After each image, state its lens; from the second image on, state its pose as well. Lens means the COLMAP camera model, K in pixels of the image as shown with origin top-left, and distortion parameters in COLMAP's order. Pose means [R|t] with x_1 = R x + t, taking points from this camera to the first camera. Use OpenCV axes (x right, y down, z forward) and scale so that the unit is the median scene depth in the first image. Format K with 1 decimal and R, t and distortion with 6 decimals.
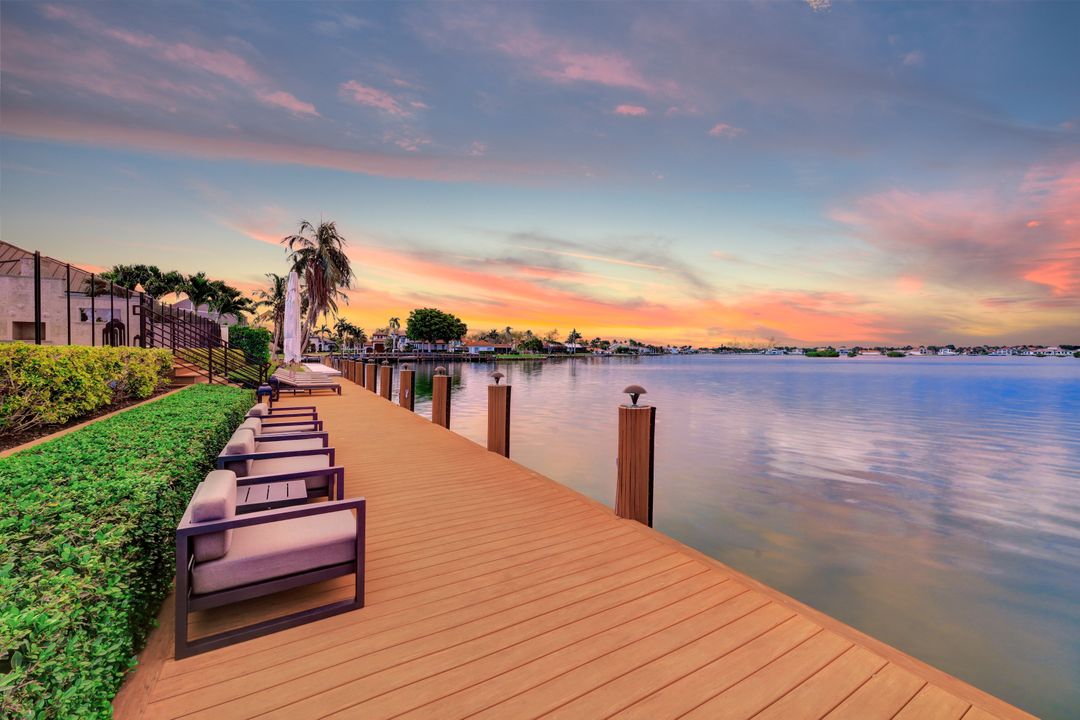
lens RADIAL K [[433.2, 0, 537.2], [0, 433.2, 353.4], [0, 0, 1]] dist [0.000511, 0.000185]
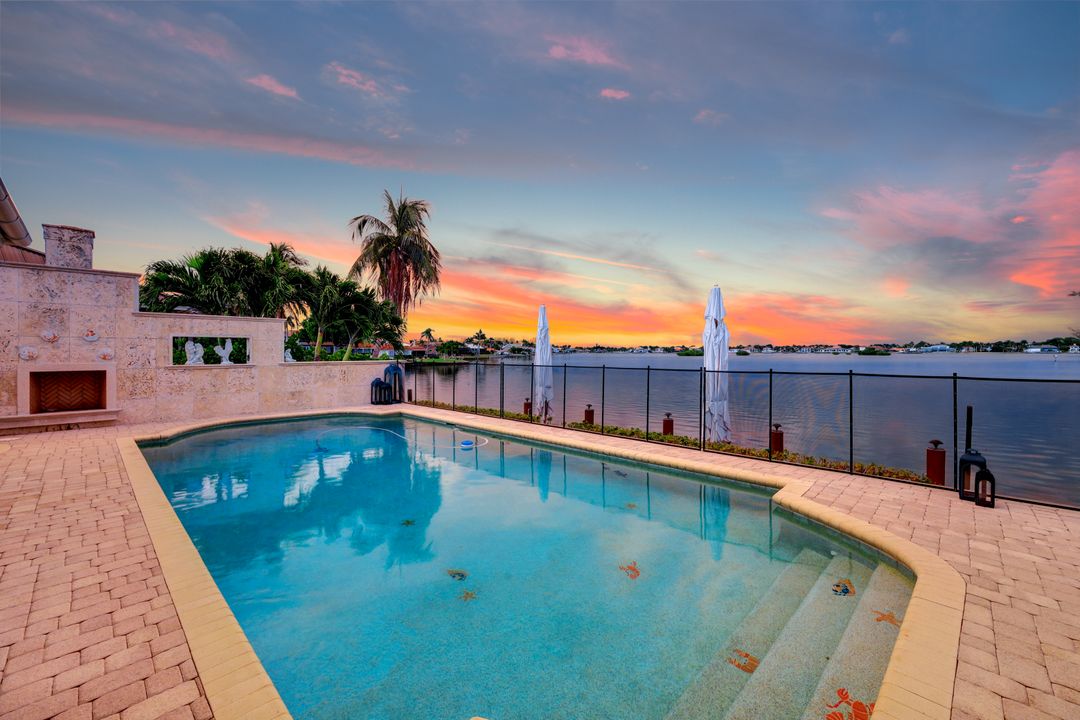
lens RADIAL K [[433.2, 0, 537.2], [0, 433.2, 353.4], [0, 0, 1]] dist [0.000511, 0.000185]
pose [[0.959953, -0.005456, 0.280109, -0.060634], [0.004526, 0.999982, 0.003967, -0.006531], [-0.280126, -0.002540, 0.959960, 0.032051]]
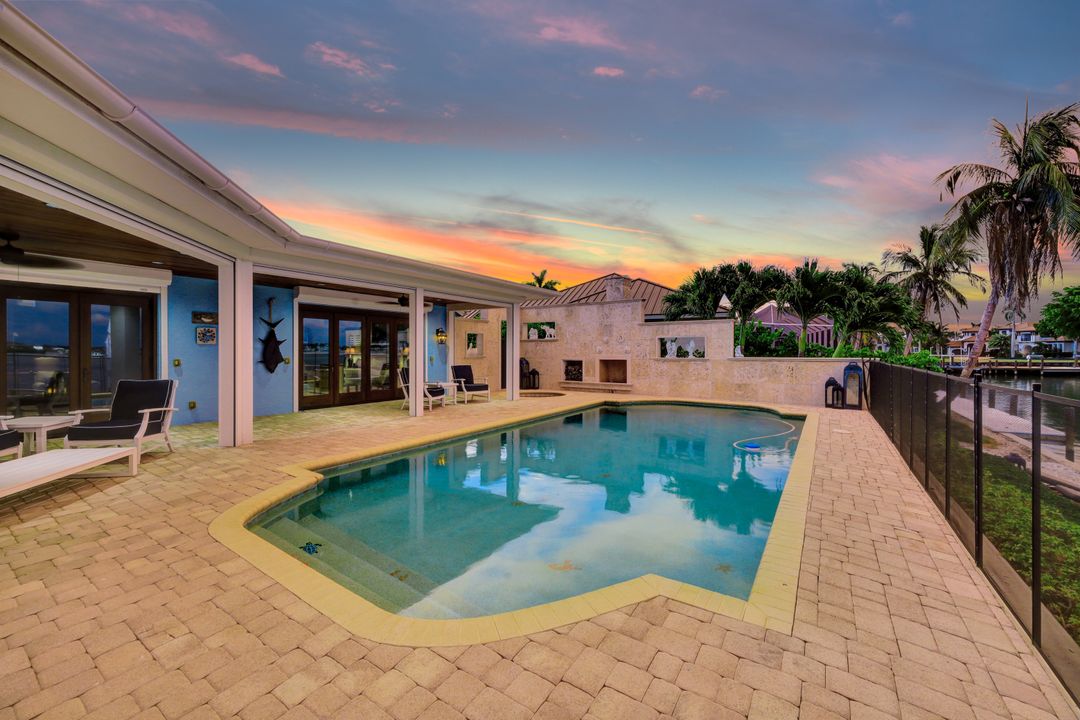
lens RADIAL K [[433.2, 0, 537.2], [0, 433.2, 353.4], [0, 0, 1]] dist [0.000511, 0.000185]
pose [[0.444890, -0.000158, -0.895585, -0.038935], [0.001552, 0.999999, 0.000594, -0.006119], [0.895584, -0.001655, 0.444890, 0.038703]]
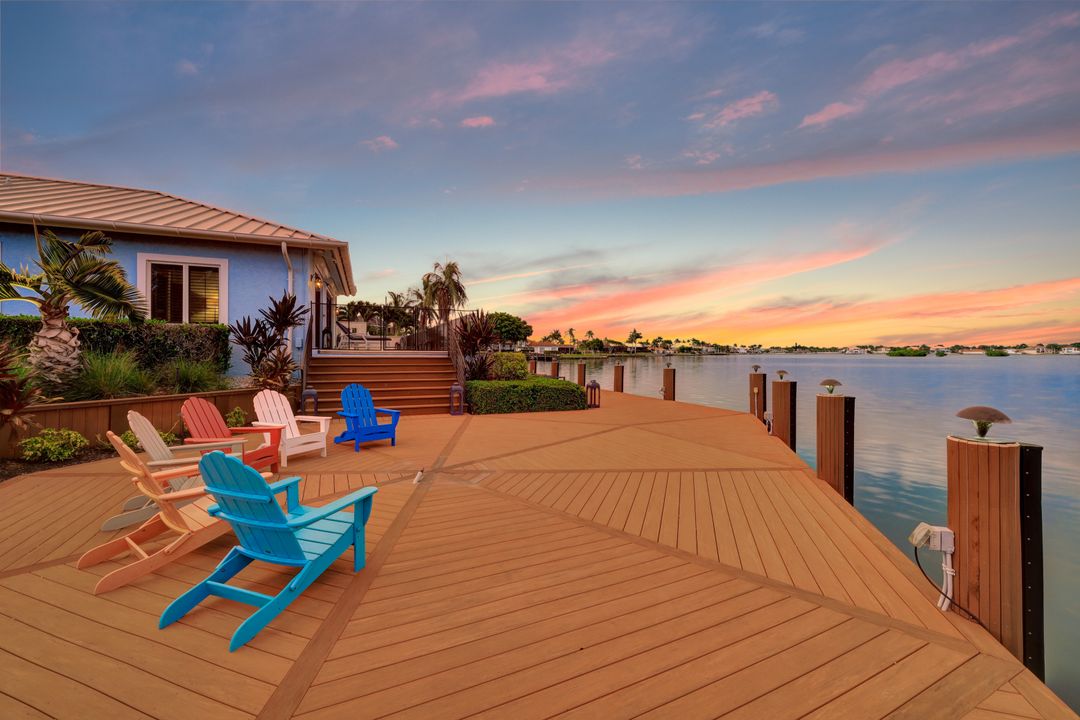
lens RADIAL K [[433.2, 0, 537.2], [0, 433.2, 353.4], [0, 0, 1]] dist [0.000511, 0.000185]
pose [[0.990203, -0.000331, -0.139635, 0.000187], [0.000522, 0.999999, 0.001331, -0.000207], [0.139635, -0.001391, 0.990202, -0.048556]]
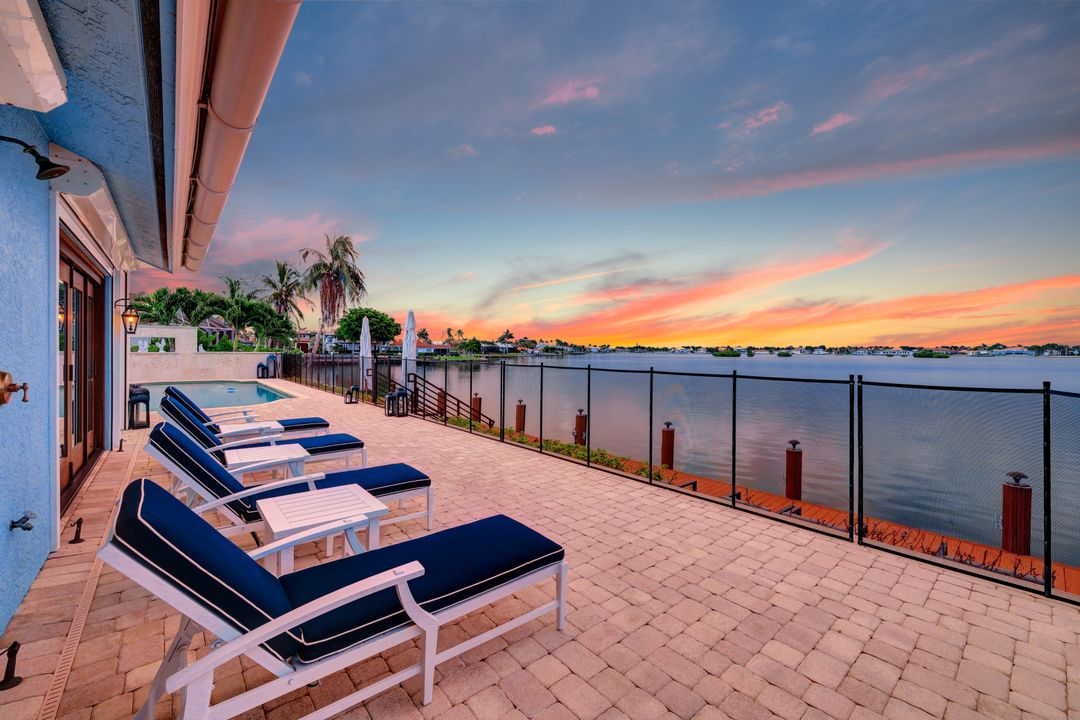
lens RADIAL K [[433.2, 0, 537.2], [0, 433.2, 353.4], [0, 0, 1]] dist [0.000511, 0.000185]
pose [[0.983271, 0.002979, 0.182127, -0.028795], [-0.004048, 0.999977, 0.005496, -0.005995], [-0.182106, -0.006141, 0.983260, -0.003903]]
